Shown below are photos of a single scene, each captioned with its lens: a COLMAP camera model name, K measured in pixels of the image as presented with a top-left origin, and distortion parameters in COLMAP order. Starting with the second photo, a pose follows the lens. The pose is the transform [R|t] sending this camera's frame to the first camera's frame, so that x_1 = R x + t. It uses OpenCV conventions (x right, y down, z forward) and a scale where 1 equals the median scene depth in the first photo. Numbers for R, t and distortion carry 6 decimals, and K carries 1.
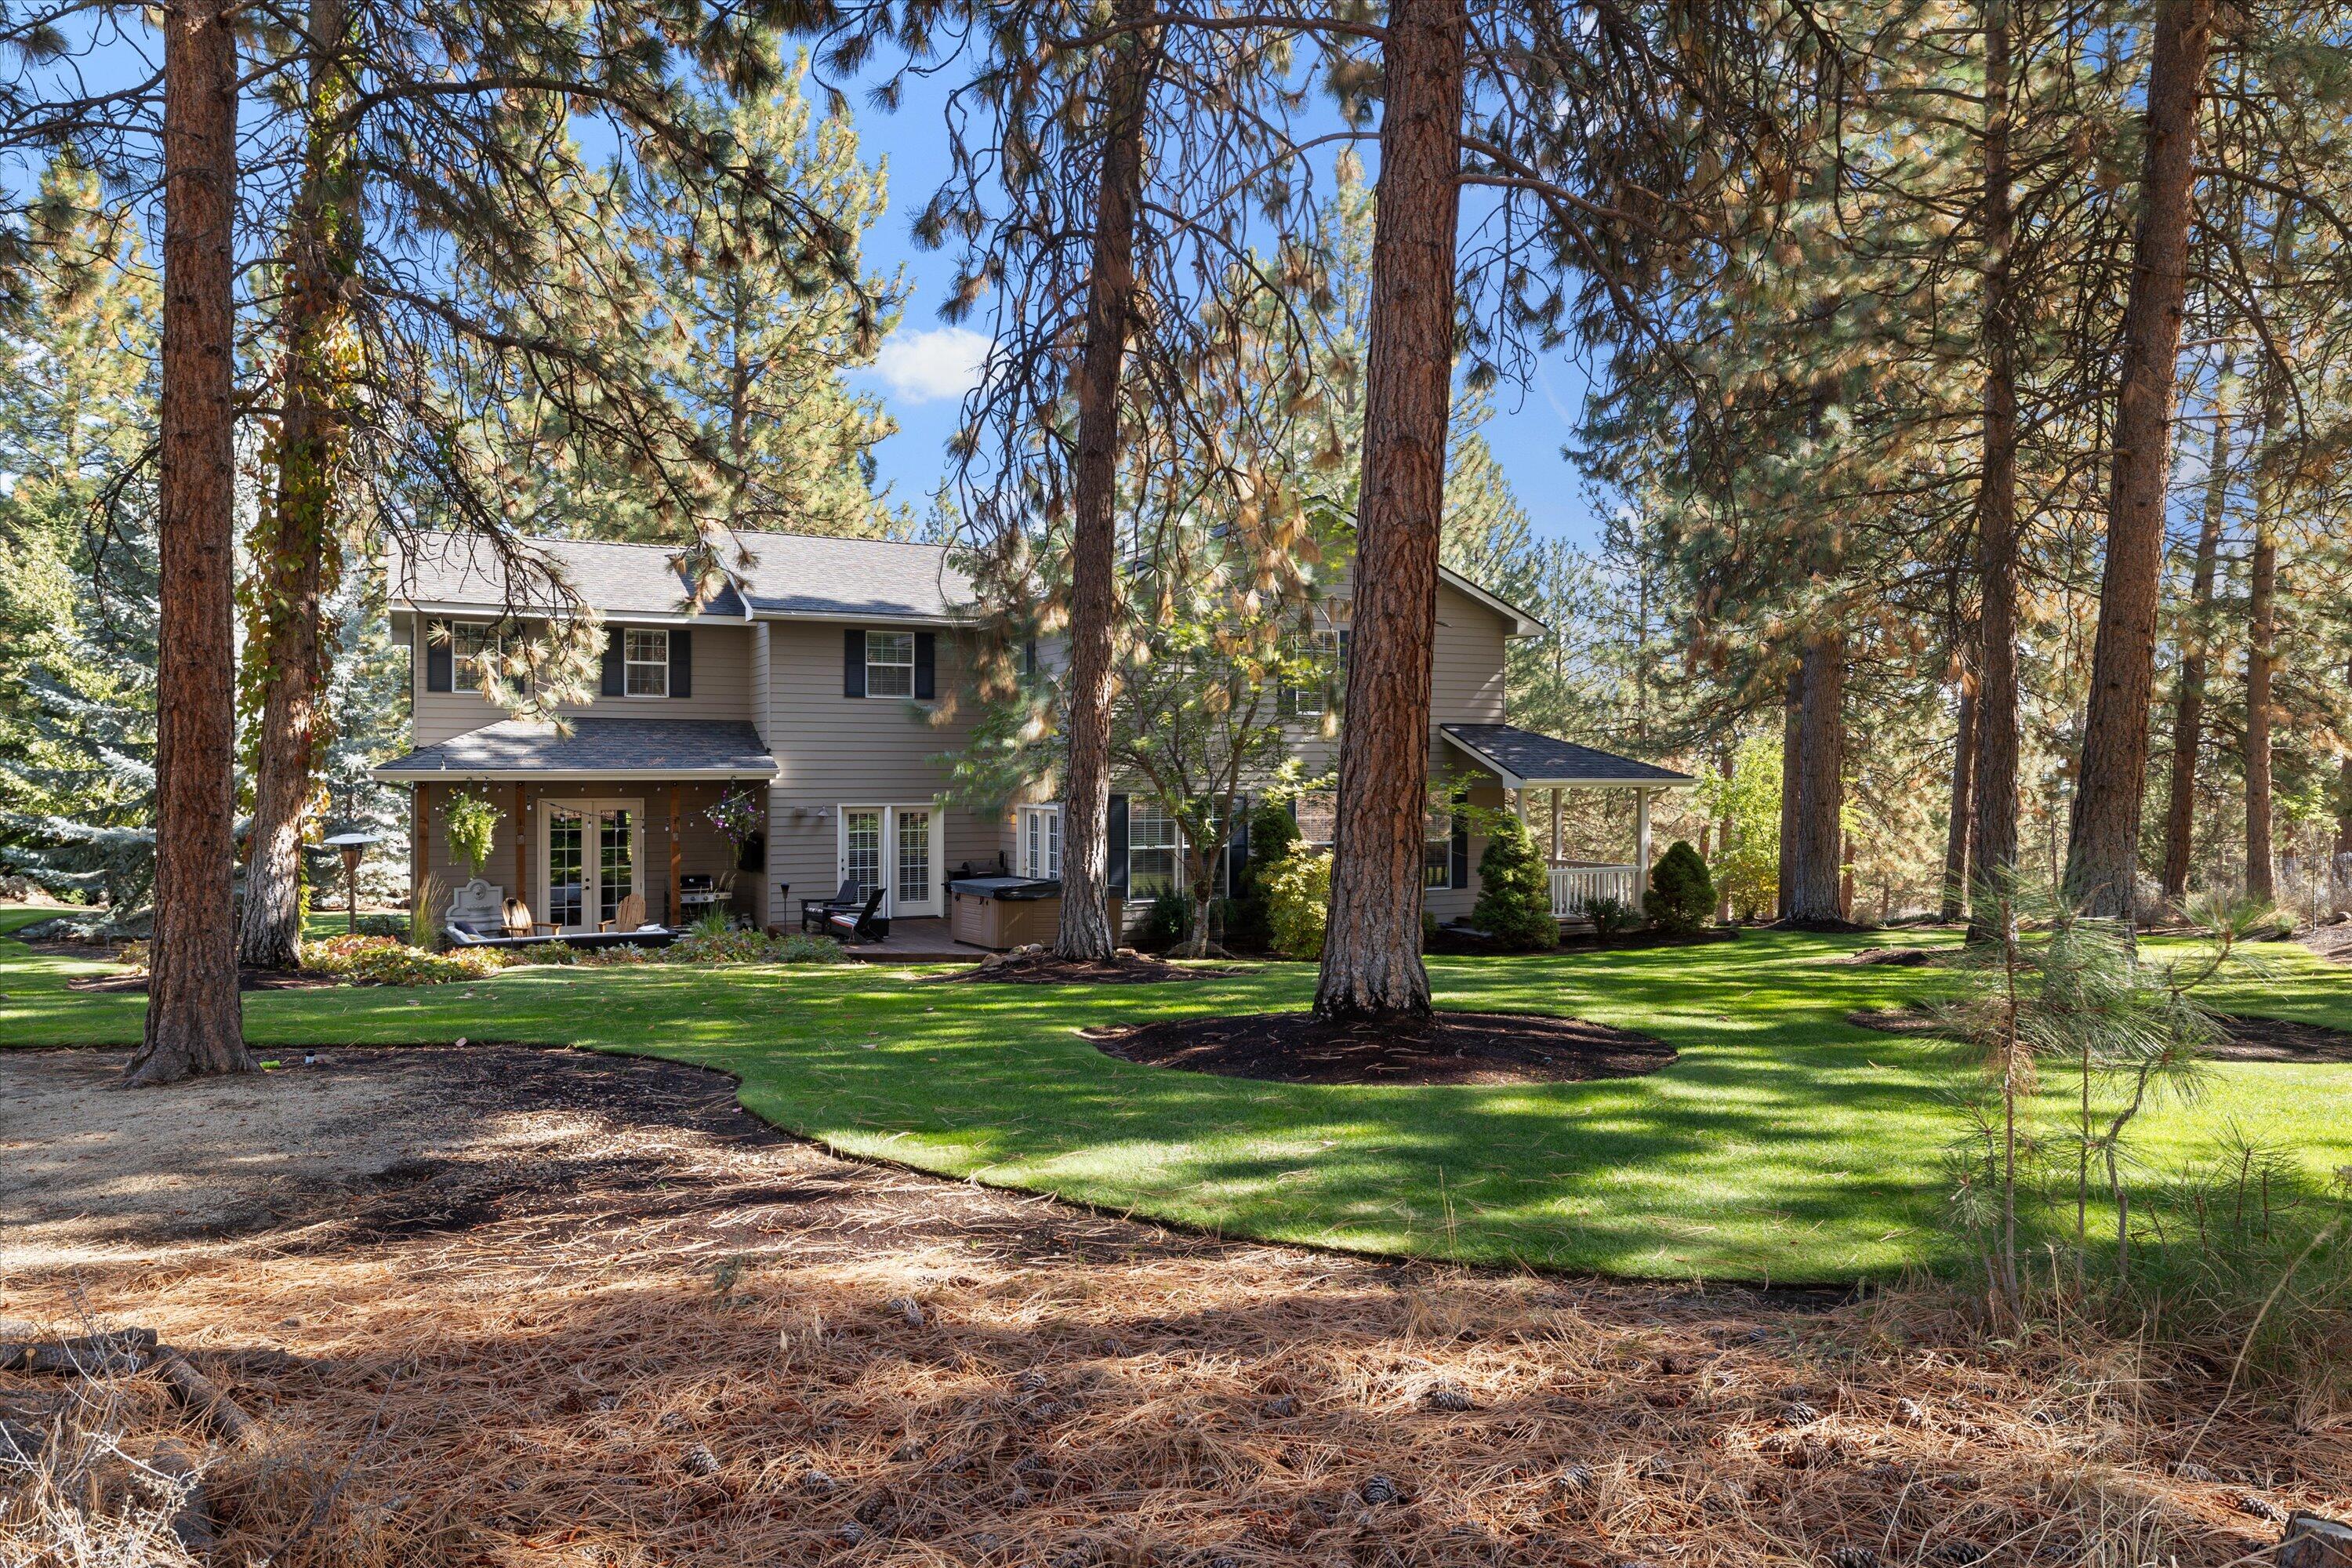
lens RADIAL K [[1417.6, 0, 1176.0], [0, 1417.6, 784.0], [0, 0, 1]] dist [0.000637, -0.000743]
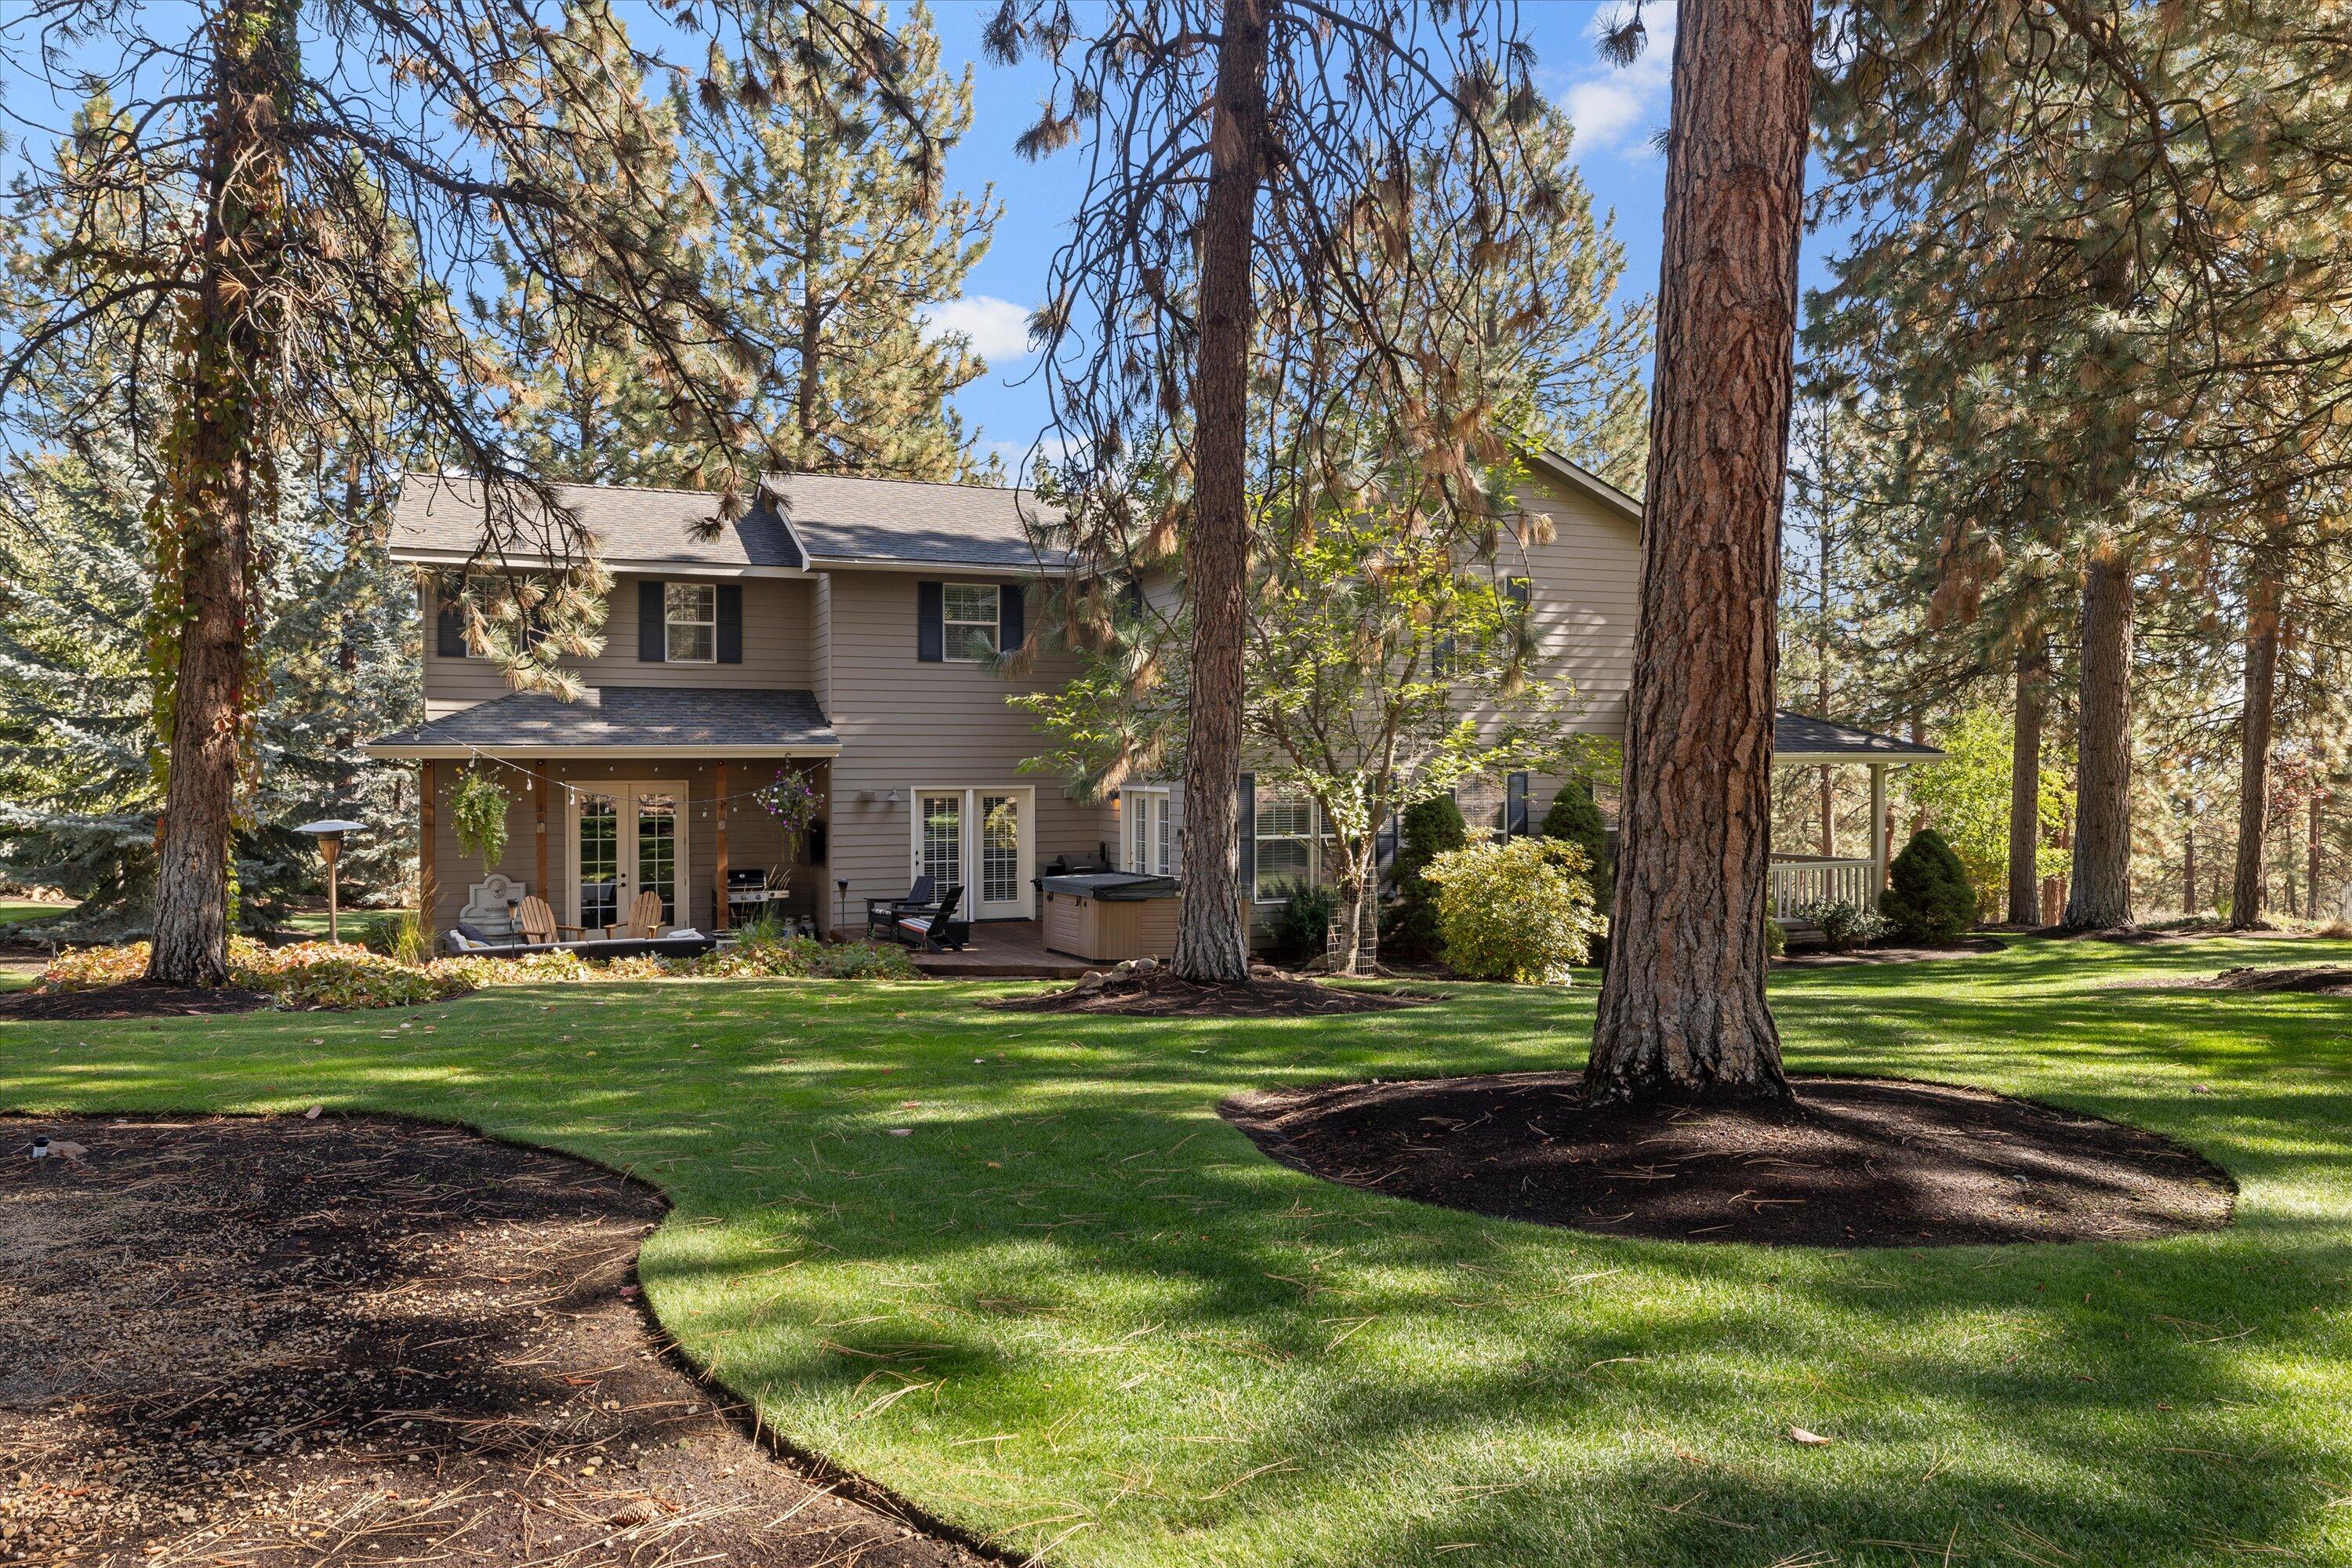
lens RADIAL K [[1417.6, 0, 1176.0], [0, 1417.6, 784.0], [0, 0, 1]] dist [0.000637, -0.000743]
pose [[0.997470, -0.003855, -0.070989, -0.022509], [0.004035, 0.999989, 0.002388, 0.012740], [0.070979, -0.002668, 0.997474, 0.184998]]
